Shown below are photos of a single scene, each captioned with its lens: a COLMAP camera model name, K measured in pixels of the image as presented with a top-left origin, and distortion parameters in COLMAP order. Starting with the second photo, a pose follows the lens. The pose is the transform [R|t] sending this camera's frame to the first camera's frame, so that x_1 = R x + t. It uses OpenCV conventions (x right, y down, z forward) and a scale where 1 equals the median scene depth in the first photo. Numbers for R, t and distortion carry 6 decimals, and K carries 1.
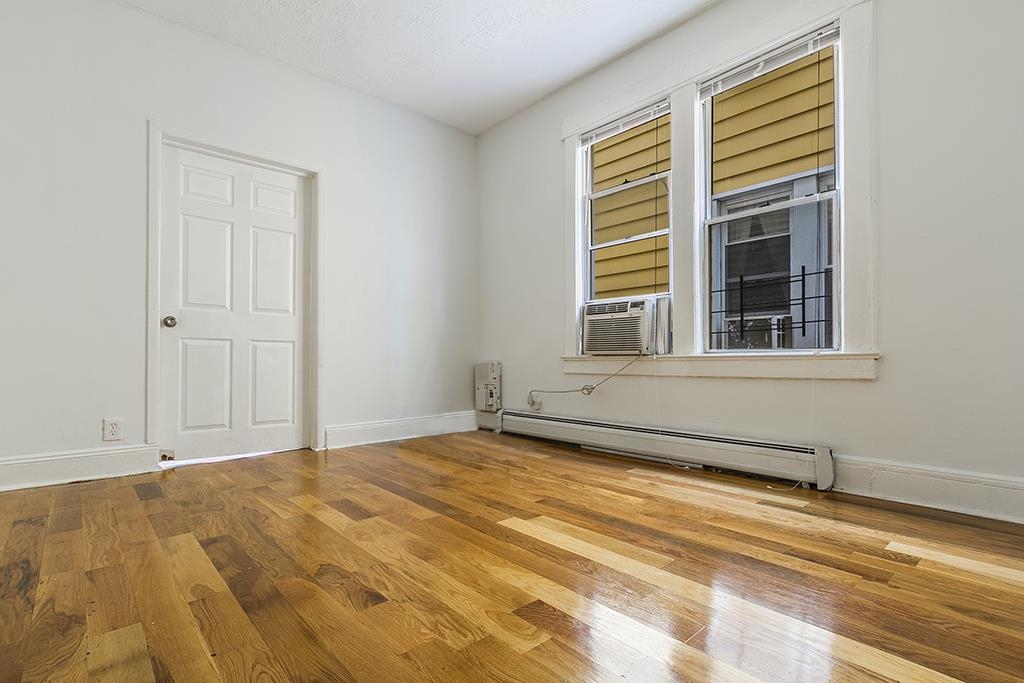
lens RADIAL K [[483.8, 0, 512.1], [0, 483.8, 352.8], [0, 0, 1]] dist [-0.000618, -0.000187]
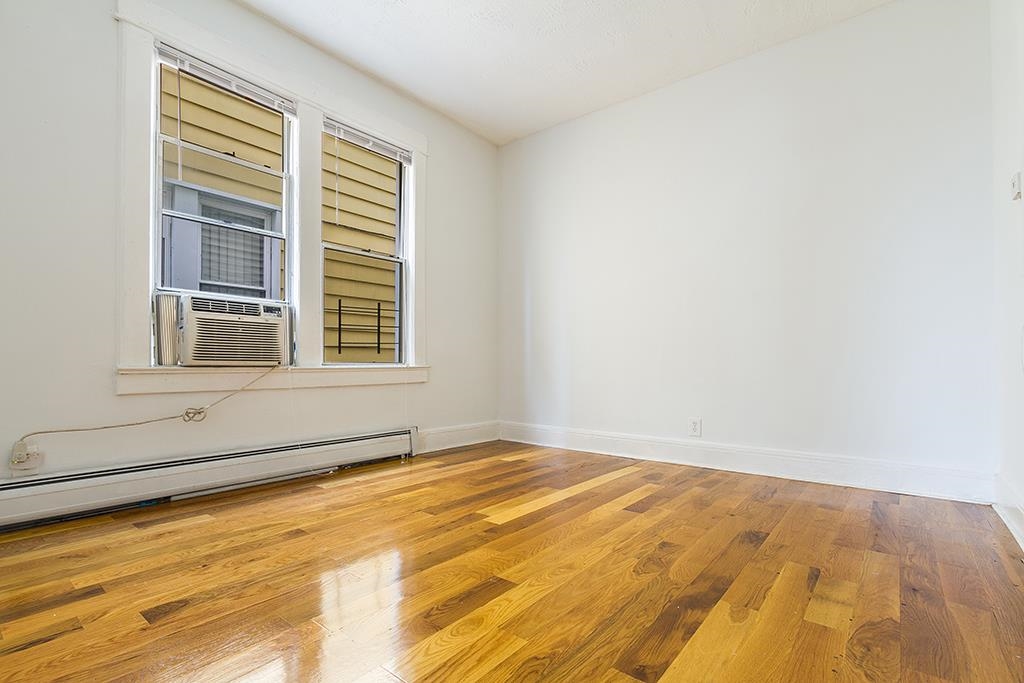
lens RADIAL K [[465.4, 0, 514.1], [0, 465.4, 354.9], [0, 0, 1]] dist [0.000746, -0.000048]
pose [[-0.152504, 0.025303, 0.987979, -0.892331], [-0.014255, 0.999512, -0.027799, 0.001174], [-0.988200, -0.018323, -0.152069, 0.941450]]
